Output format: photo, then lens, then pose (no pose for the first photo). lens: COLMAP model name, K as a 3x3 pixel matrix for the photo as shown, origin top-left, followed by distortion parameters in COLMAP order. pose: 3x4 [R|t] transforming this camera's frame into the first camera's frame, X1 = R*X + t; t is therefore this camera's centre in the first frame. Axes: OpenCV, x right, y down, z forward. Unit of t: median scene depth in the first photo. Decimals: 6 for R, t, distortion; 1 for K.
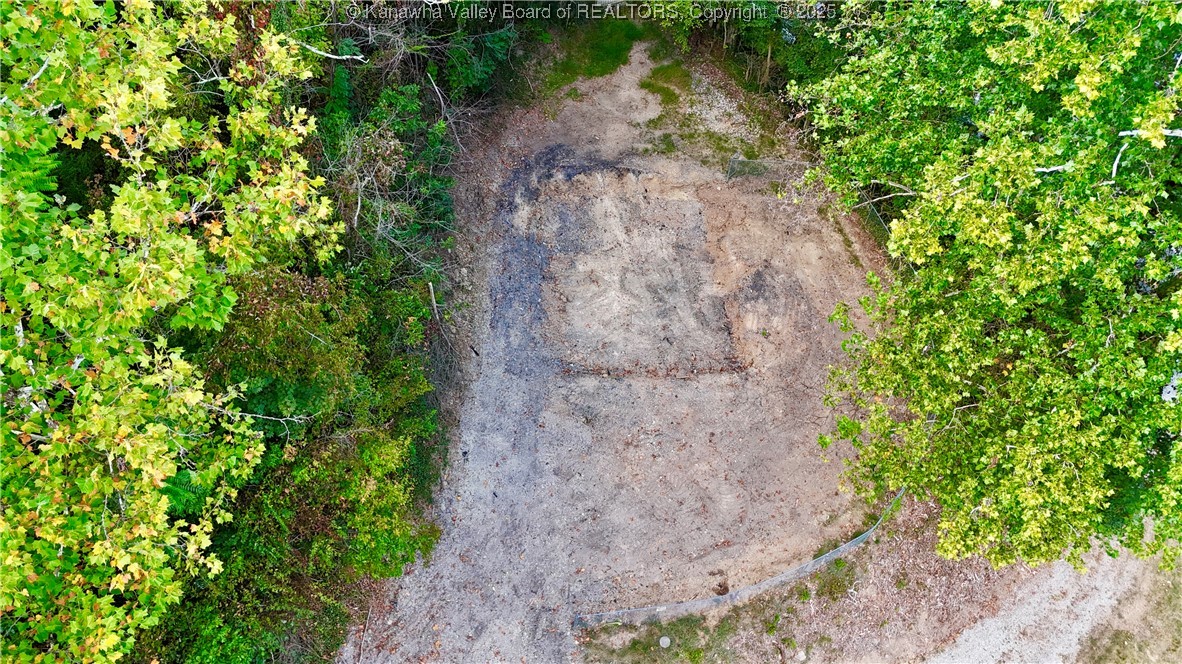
lens RADIAL K [[868.5, 0, 590.3], [0, 868.5, 341.1], [0, 0, 1]] dist [0.081941, -0.081940]
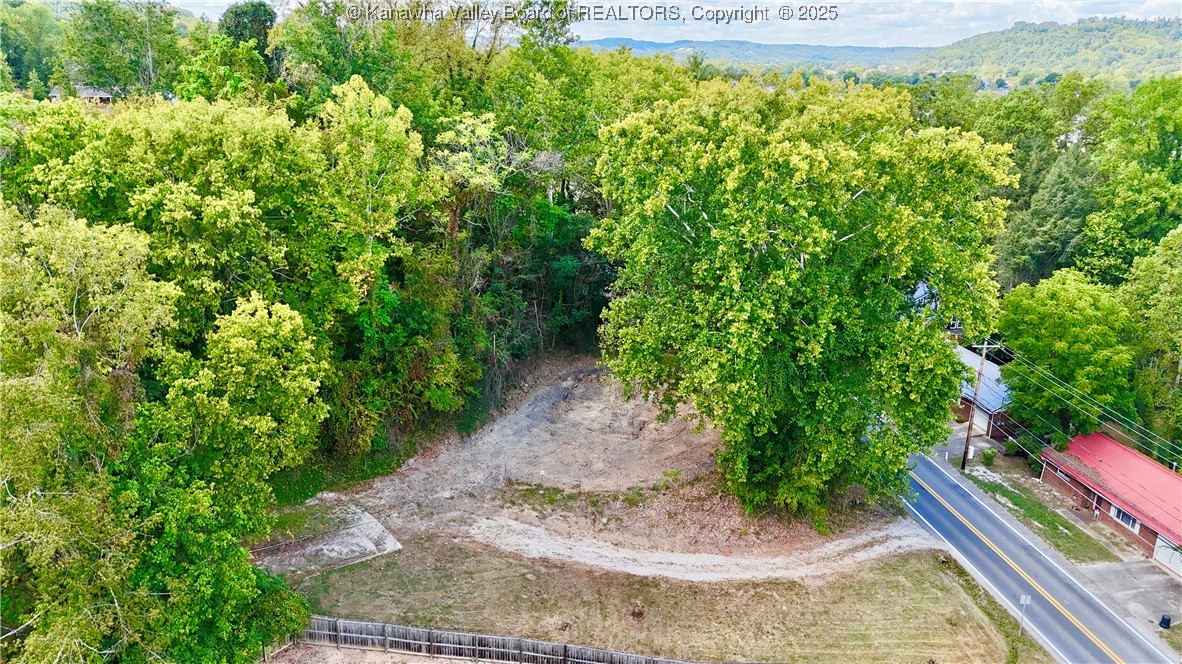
lens RADIAL K [[868.5, 0, 591.8], [0, 868.5, 321.0], [0, 0, 1]] dist [0.081941, -0.081940]
pose [[0.936114, 0.078293, -0.342872, 0.678880], [-0.267390, 0.791726, -0.549248, 0.866573], [0.228458, 0.605839, 0.762080, -0.646732]]
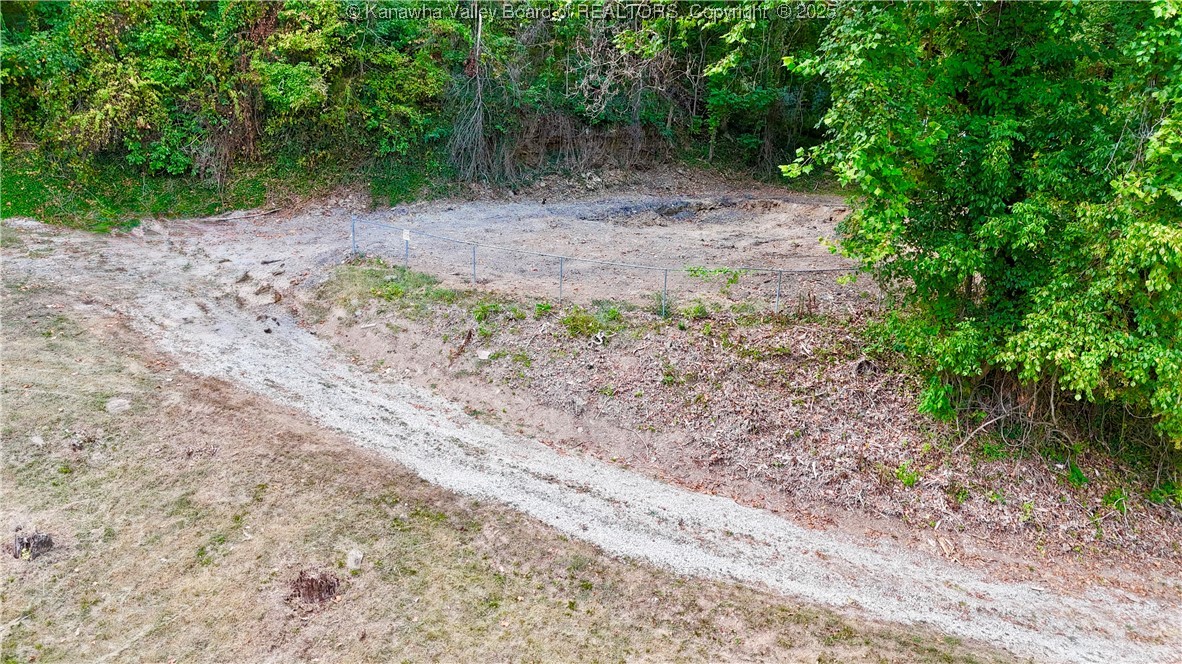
lens RADIAL K [[868.5, 0, 590.9], [0, 868.5, 327.8], [0, 0, 1]] dist [0.081941, -0.081940]
pose [[0.645448, 0.154335, -0.748049, 0.656042], [-0.603874, 0.702798, -0.376048, 0.439113], [0.467690, 0.694446, 0.546818, 0.489902]]
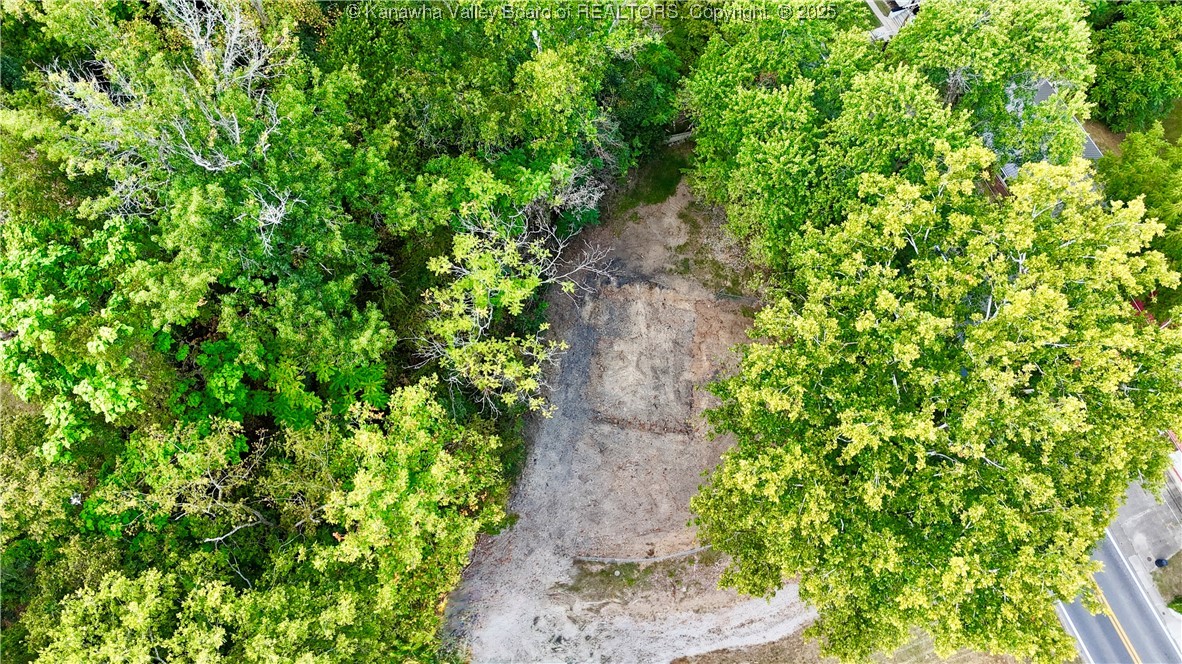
lens RADIAL K [[868.5, 0, 585.0], [0, 868.5, 337.3], [0, 0, 1]] dist [0.081941, -0.081940]
pose [[0.983374, 0.165743, -0.074196, 0.053334], [-0.145425, 0.963480, 0.224851, -0.488408], [0.108754, -0.210323, 0.971564, -0.677975]]
